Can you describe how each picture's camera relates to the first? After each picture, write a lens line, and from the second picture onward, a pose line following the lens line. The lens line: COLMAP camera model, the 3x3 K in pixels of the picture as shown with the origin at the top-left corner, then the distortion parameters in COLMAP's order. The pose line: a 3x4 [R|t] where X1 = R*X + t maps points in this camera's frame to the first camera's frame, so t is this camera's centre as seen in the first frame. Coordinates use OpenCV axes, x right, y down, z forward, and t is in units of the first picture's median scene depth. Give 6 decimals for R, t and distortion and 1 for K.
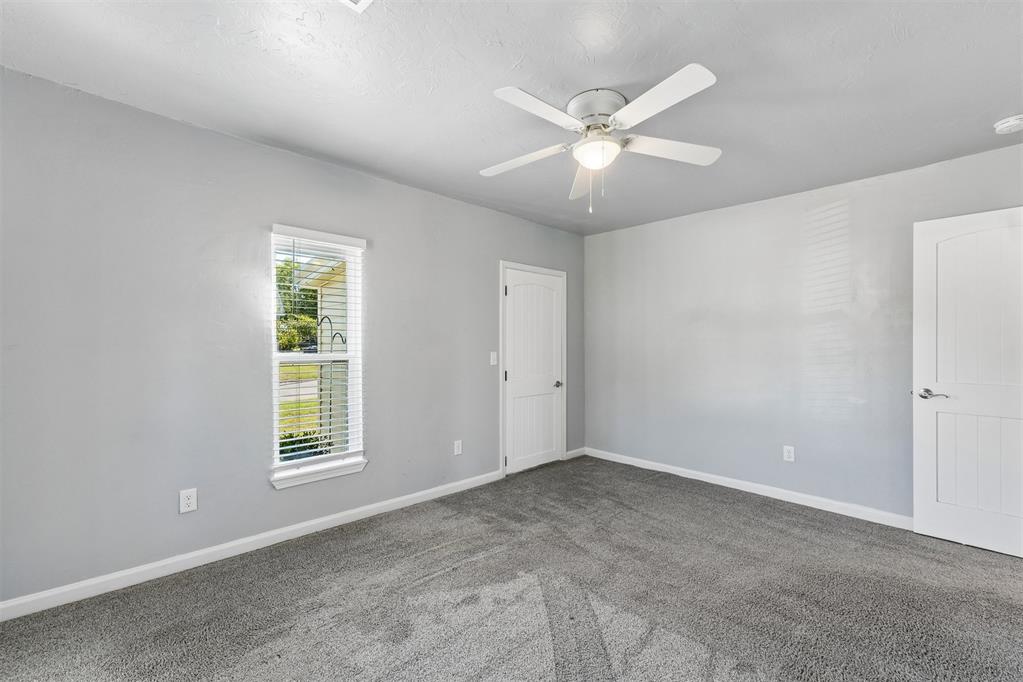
lens RADIAL K [[431.6, 0, 511.8], [0, 431.6, 340.2], [0, 0, 1]] dist [0.005291, -0.000033]
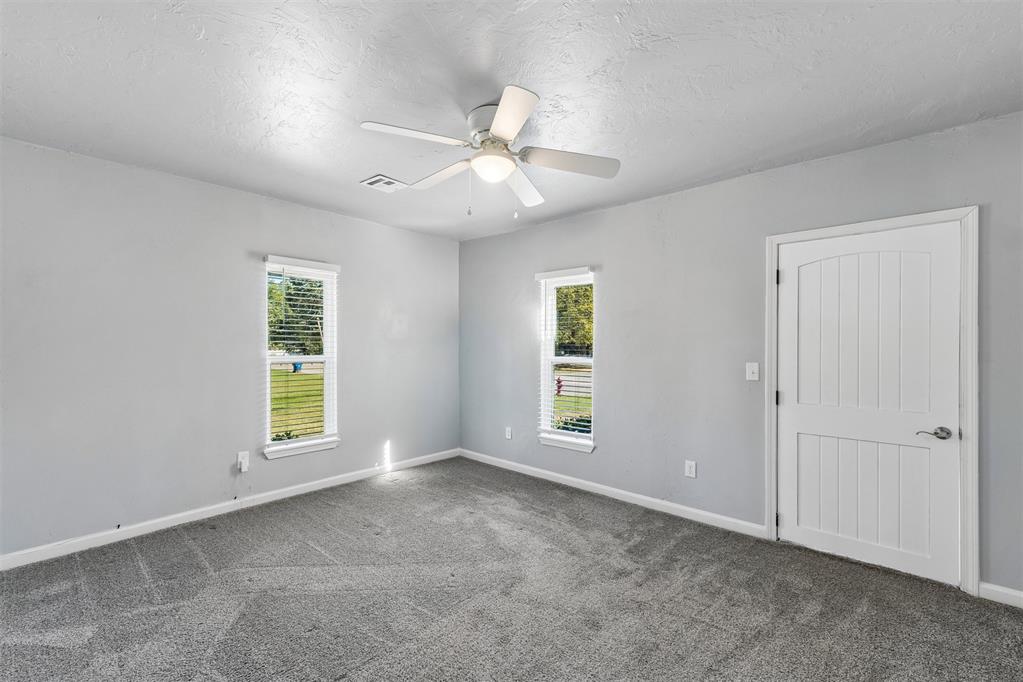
lens RADIAL K [[431.6, 0, 511.4], [0, 431.6, 345.4], [0, 0, 1]] dist [0.005291, -0.000033]
pose [[0.068993, -0.006099, -0.997598, 0.731792], [0.000588, 0.999981, -0.006073, 0.001574], [0.997617, -0.000168, 0.068996, 0.576317]]
